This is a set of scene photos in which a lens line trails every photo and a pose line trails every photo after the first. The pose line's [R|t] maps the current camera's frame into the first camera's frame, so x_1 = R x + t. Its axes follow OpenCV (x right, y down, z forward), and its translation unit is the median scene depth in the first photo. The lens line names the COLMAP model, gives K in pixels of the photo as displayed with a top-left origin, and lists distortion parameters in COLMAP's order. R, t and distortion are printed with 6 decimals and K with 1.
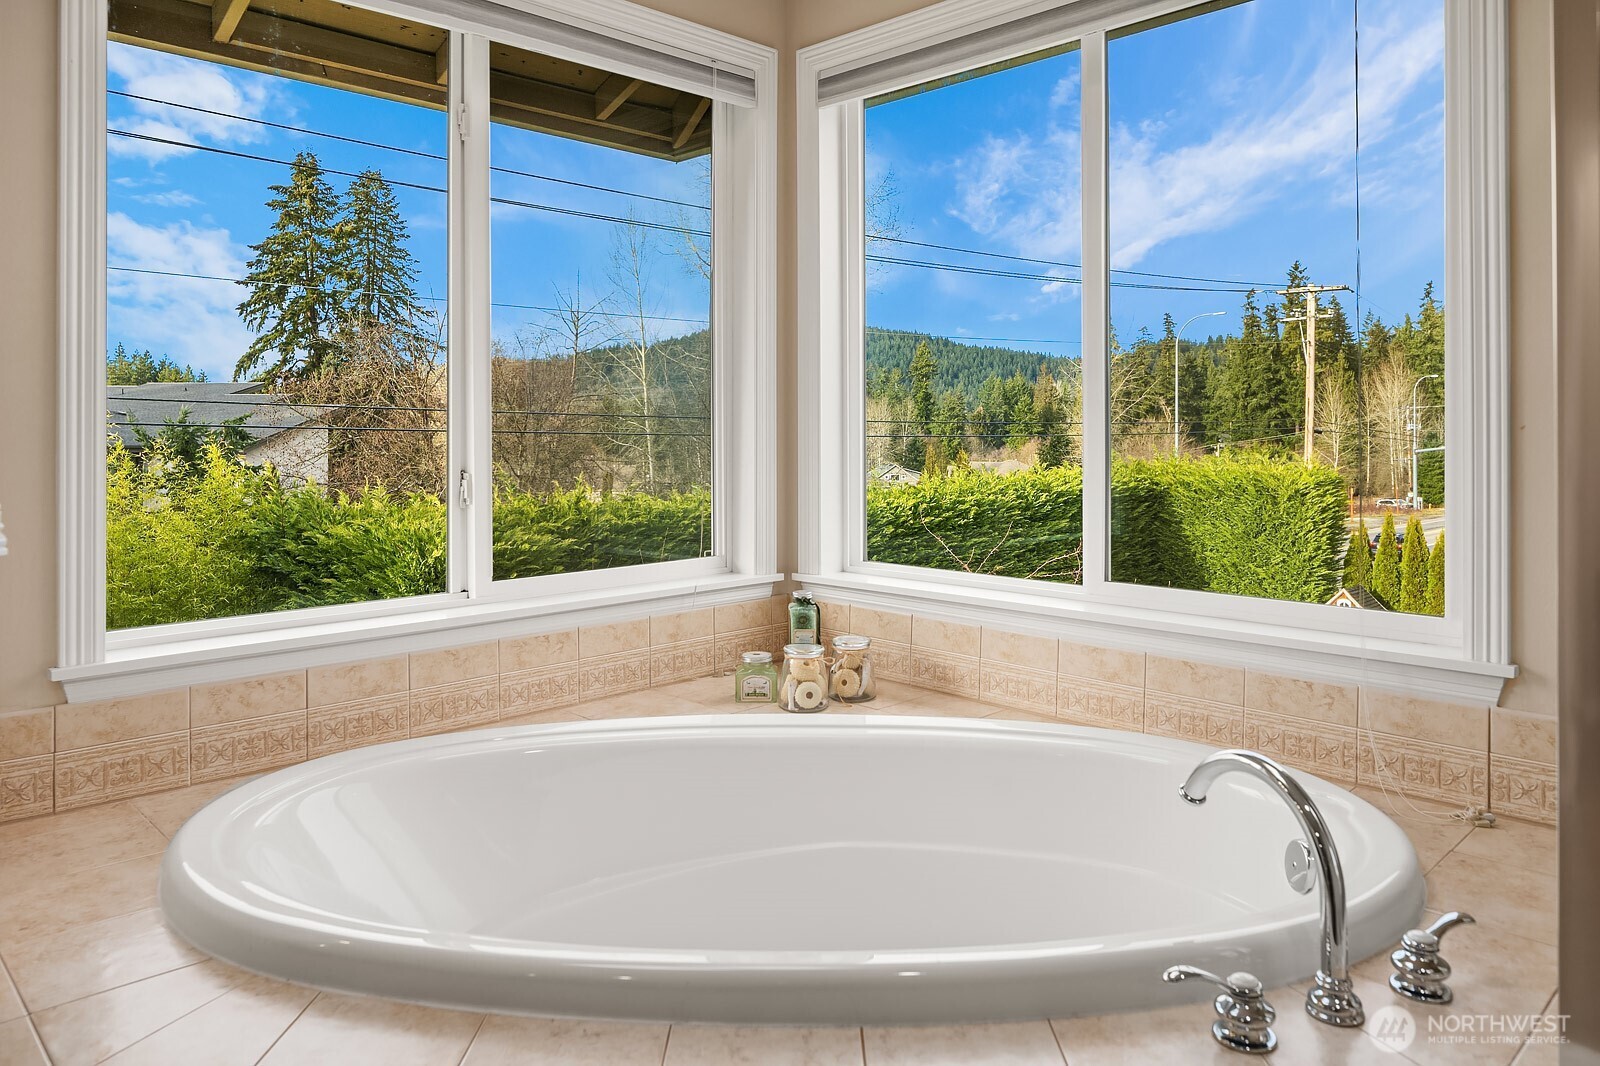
lens RADIAL K [[1065.2, 0, 802.0], [0, 1065.2, 431.9], [0, 0, 1]] dist [-0.005886, -0.001326]
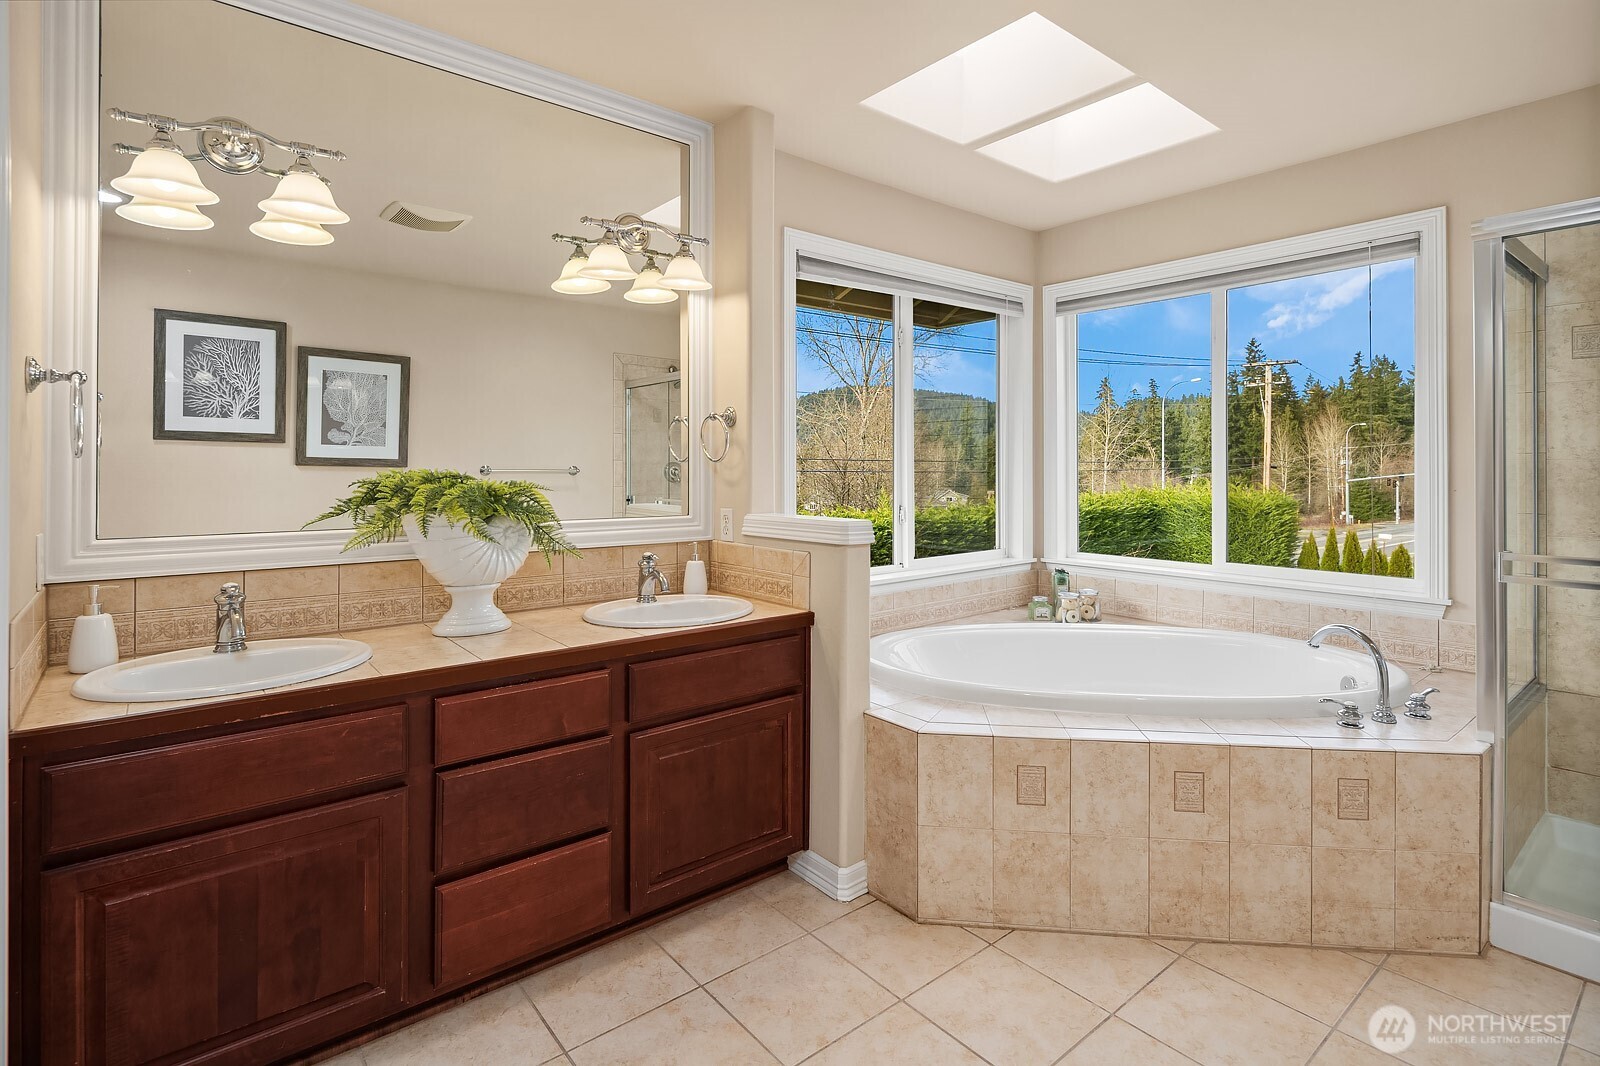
lens RADIAL K [[793.6, 0, 778.2], [0, 793.6, 465.0], [0, 0, 1]] dist [0.004466, -0.004428]
pose [[0.995792, -0.001704, -0.091627, -0.350446], [0.001909, 0.999996, 0.002146, -0.039623], [0.091623, -0.002311, 0.995791, -0.473803]]
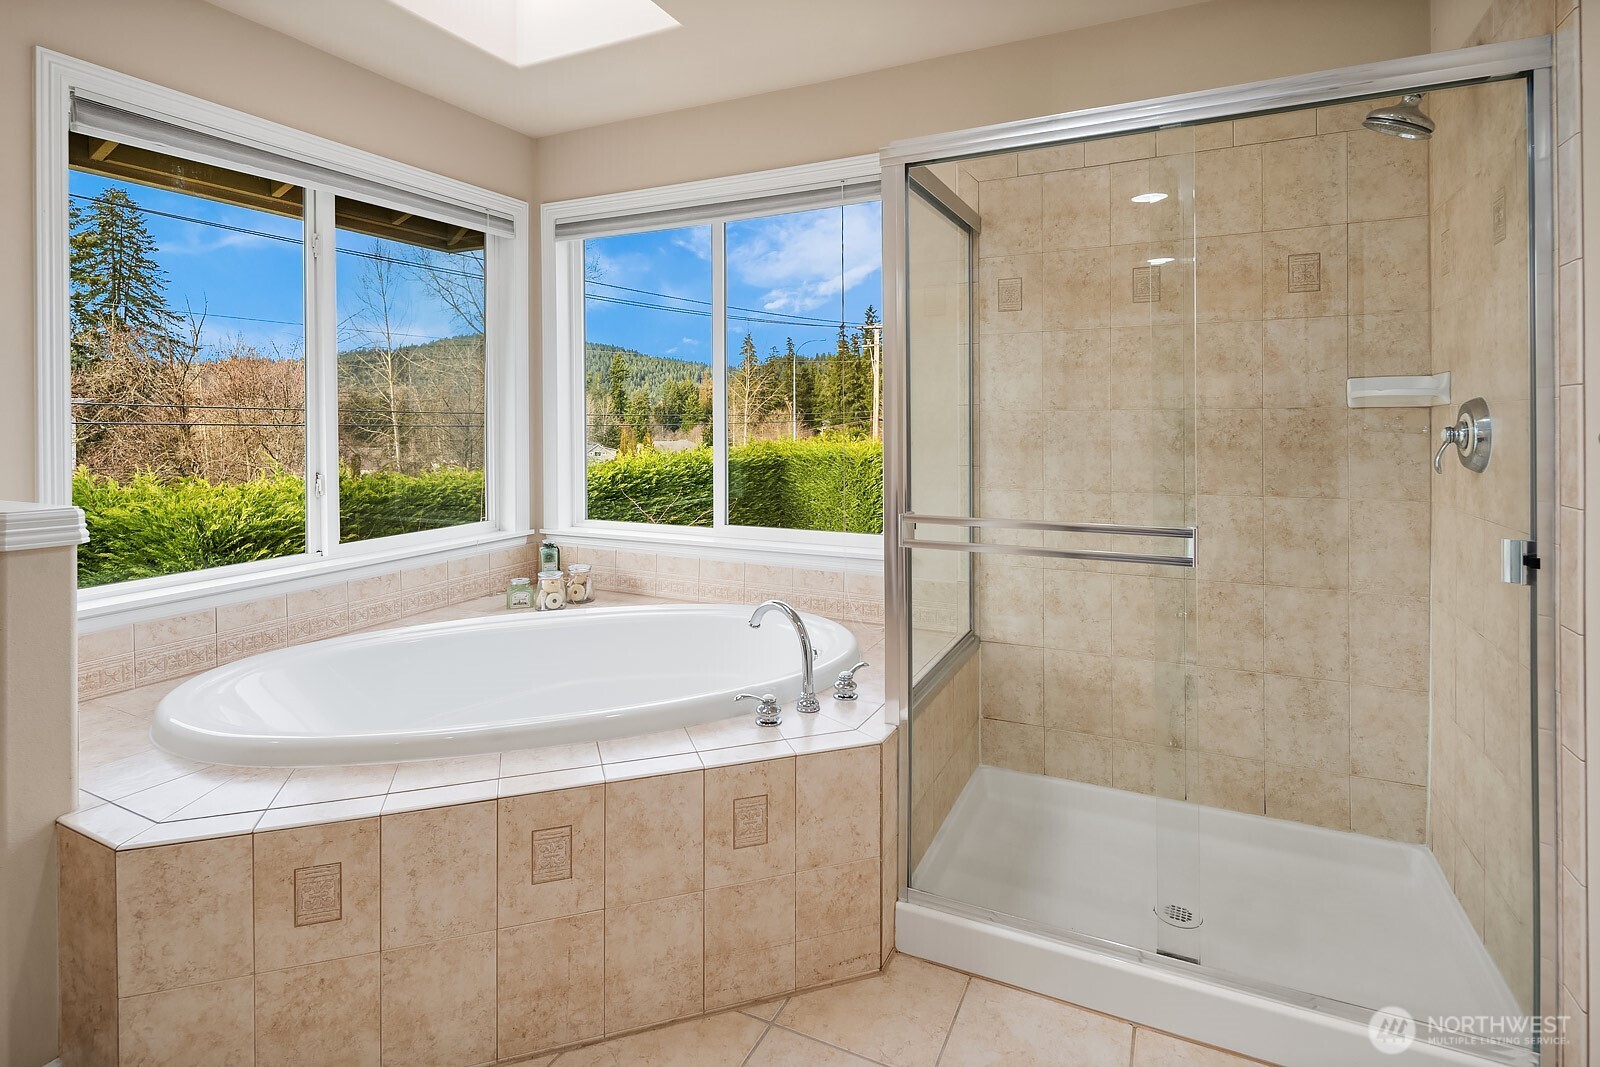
lens RADIAL K [[793.6, 0, 800.6], [0, 793.6, 423.0], [0, 0, 1]] dist [0.004466, -0.004428]
pose [[0.943038, -0.005398, 0.332641, -0.035832], [0.002550, 0.999956, 0.008999, -0.037762], [-0.332675, -0.007638, 0.943010, -0.265401]]
